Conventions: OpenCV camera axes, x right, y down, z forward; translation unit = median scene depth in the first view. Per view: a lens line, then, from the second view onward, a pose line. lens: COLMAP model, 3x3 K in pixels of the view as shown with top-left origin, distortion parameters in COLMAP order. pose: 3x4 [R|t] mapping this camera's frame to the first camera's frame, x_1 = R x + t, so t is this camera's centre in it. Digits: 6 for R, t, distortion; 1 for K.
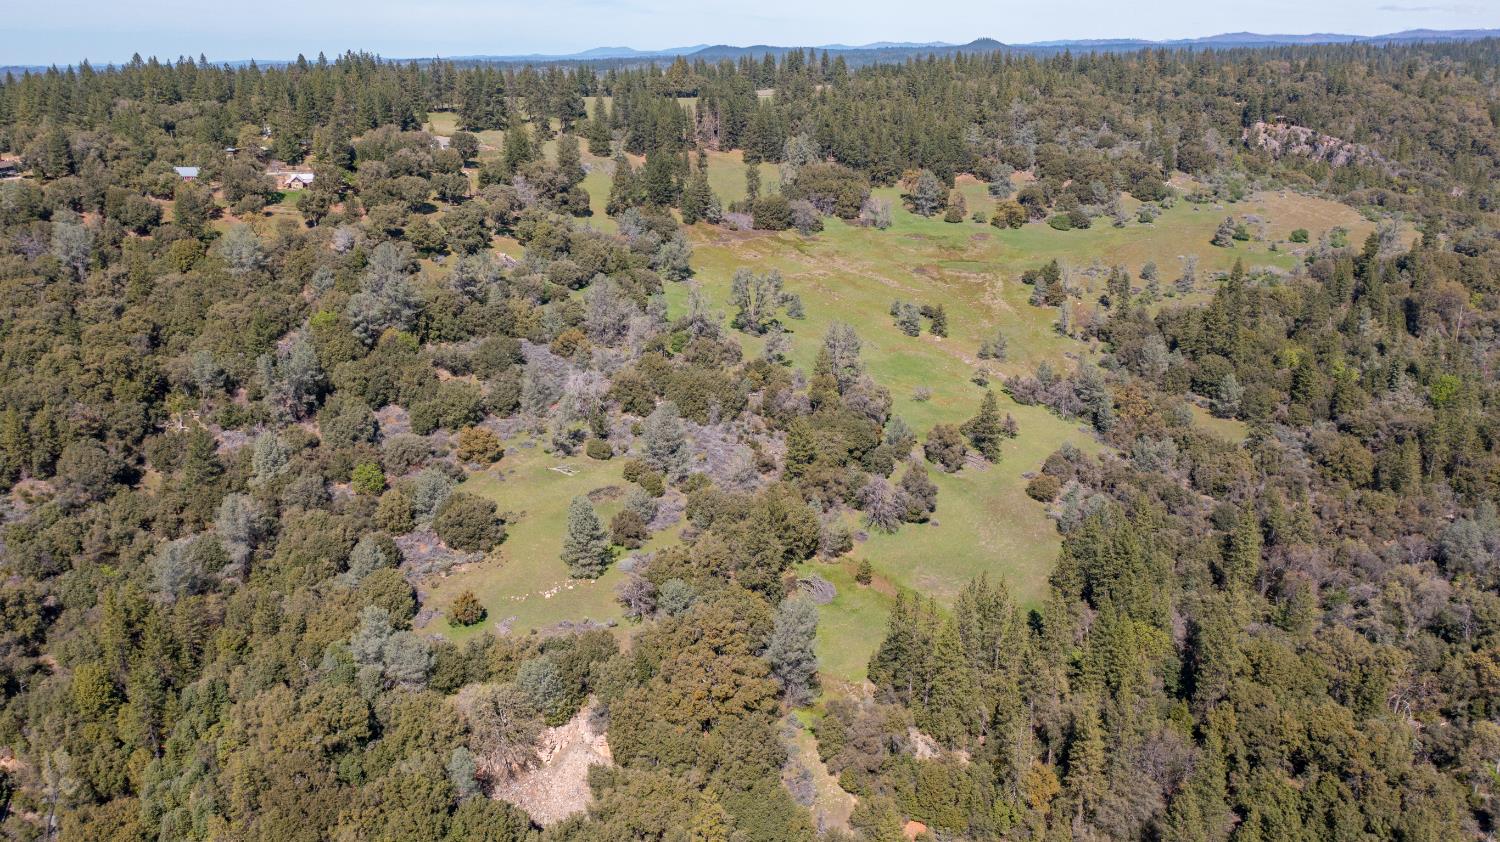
lens RADIAL K [[1190.7, 0, 745.8], [0, 1190.7, 419.6], [0, 0, 1]] dist [-0.024158, 0.009522]
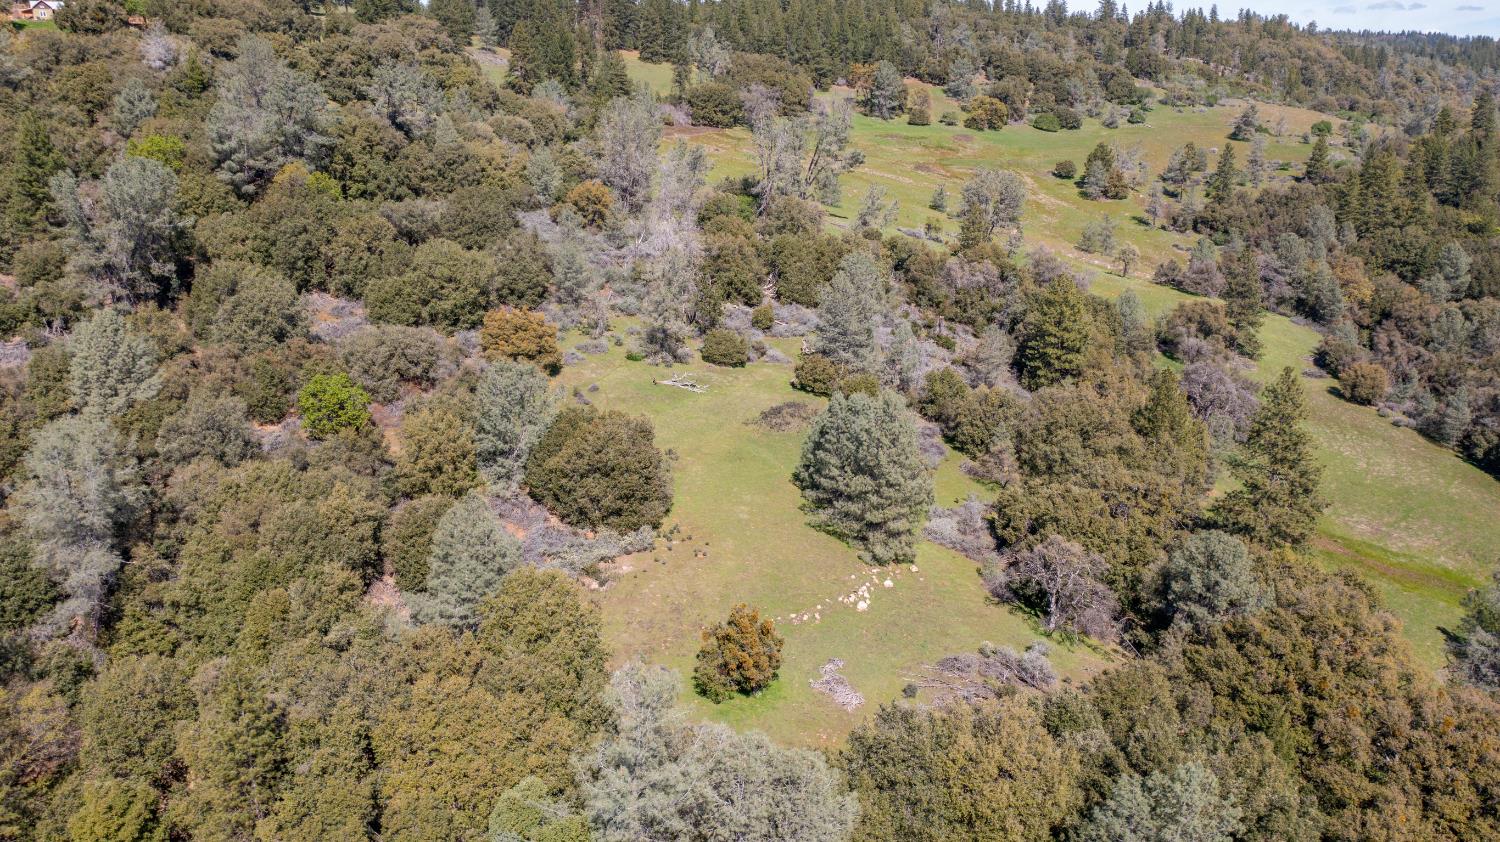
lens RADIAL K [[1190.7, 0, 746.8], [0, 1190.7, 416.5], [0, 0, 1]] dist [-0.024158, 0.009522]
pose [[0.973728, -0.061065, 0.219372, -0.221665], [0.065958, 0.997709, -0.015044, 0.060846], [-0.217951, 0.029118, 0.975525, 0.426943]]
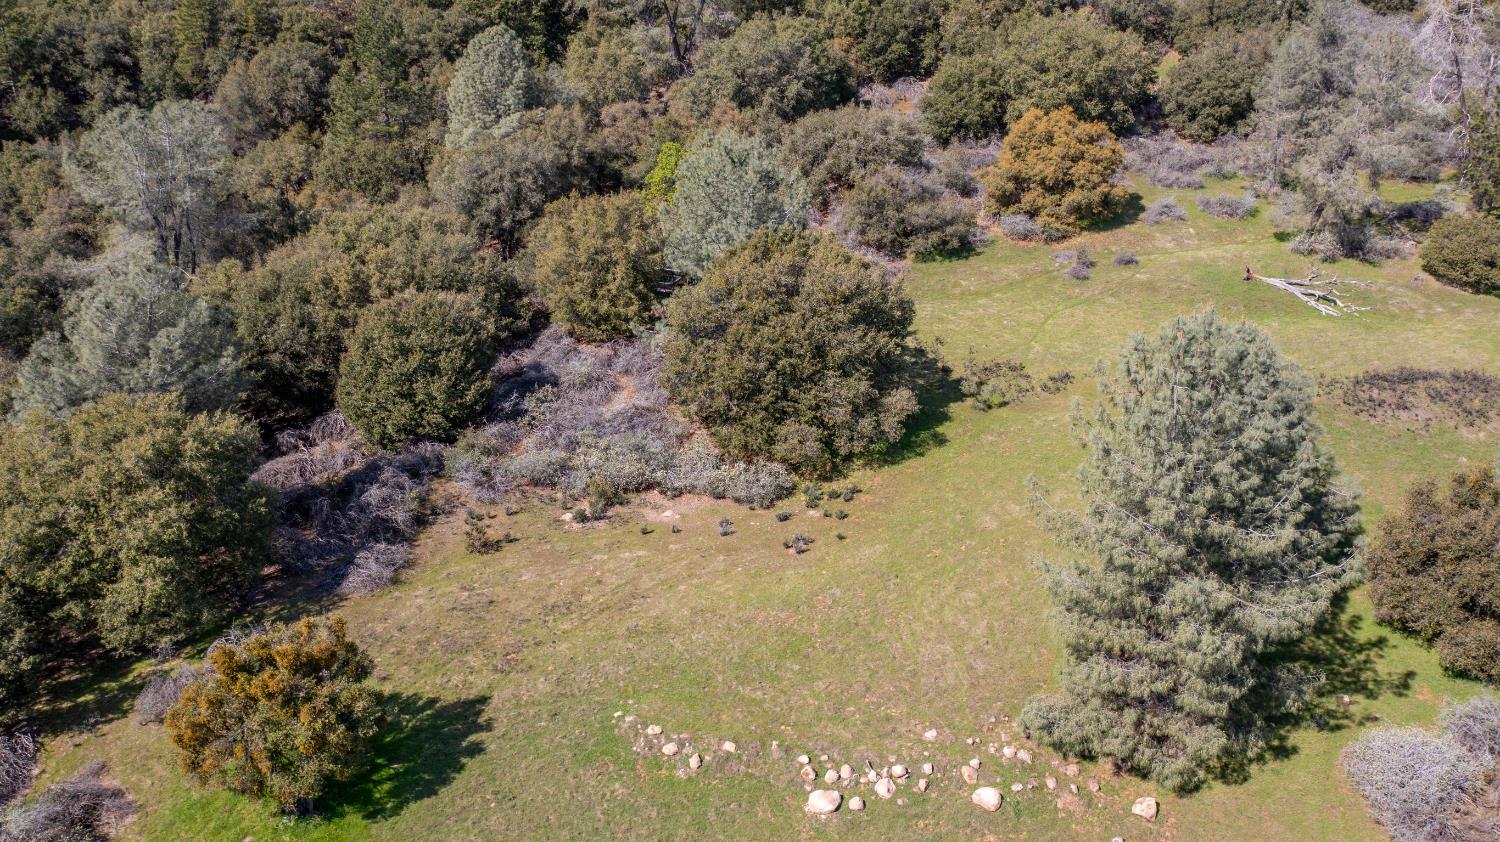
lens RADIAL K [[1190.7, 0, 749.1], [0, 1190.7, 420.9], [0, 0, 1]] dist [-0.024158, 0.009522]
pose [[0.733263, 0.243667, -0.634784, -0.058998], [-0.204971, 0.969367, 0.135330, 0.055367], [0.648315, 0.030880, 0.760746, 0.637125]]
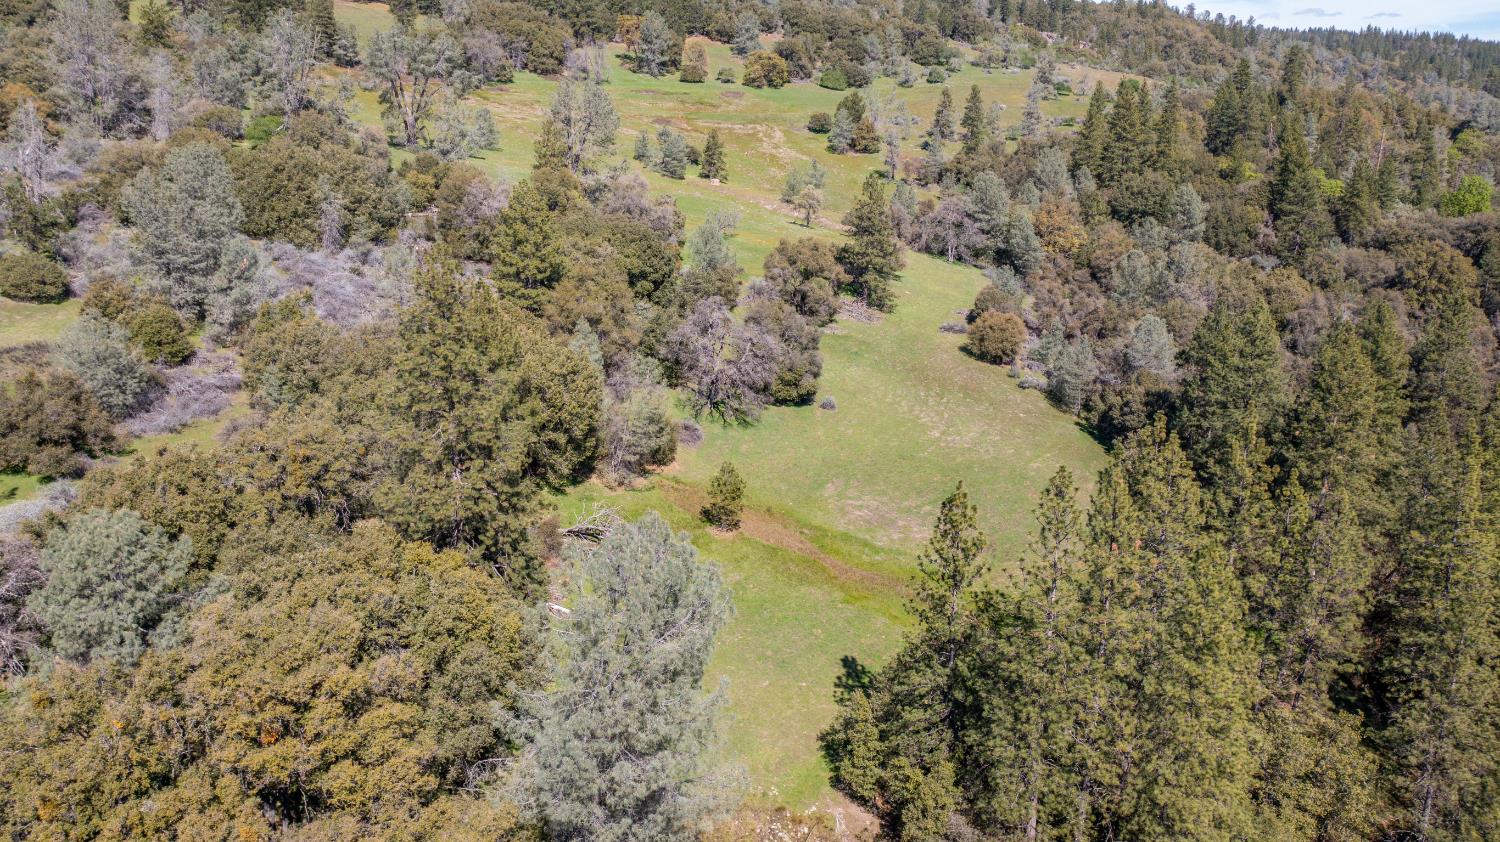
lens RADIAL K [[1190.7, 0, 748.9], [0, 1190.7, 408.1], [0, 0, 1]] dist [-0.024158, 0.009522]
pose [[0.962176, -0.065545, 0.264428, 0.003287], [0.073683, 0.997061, -0.020964, 0.089033], [-0.262277, 0.039655, 0.964178, 0.510619]]
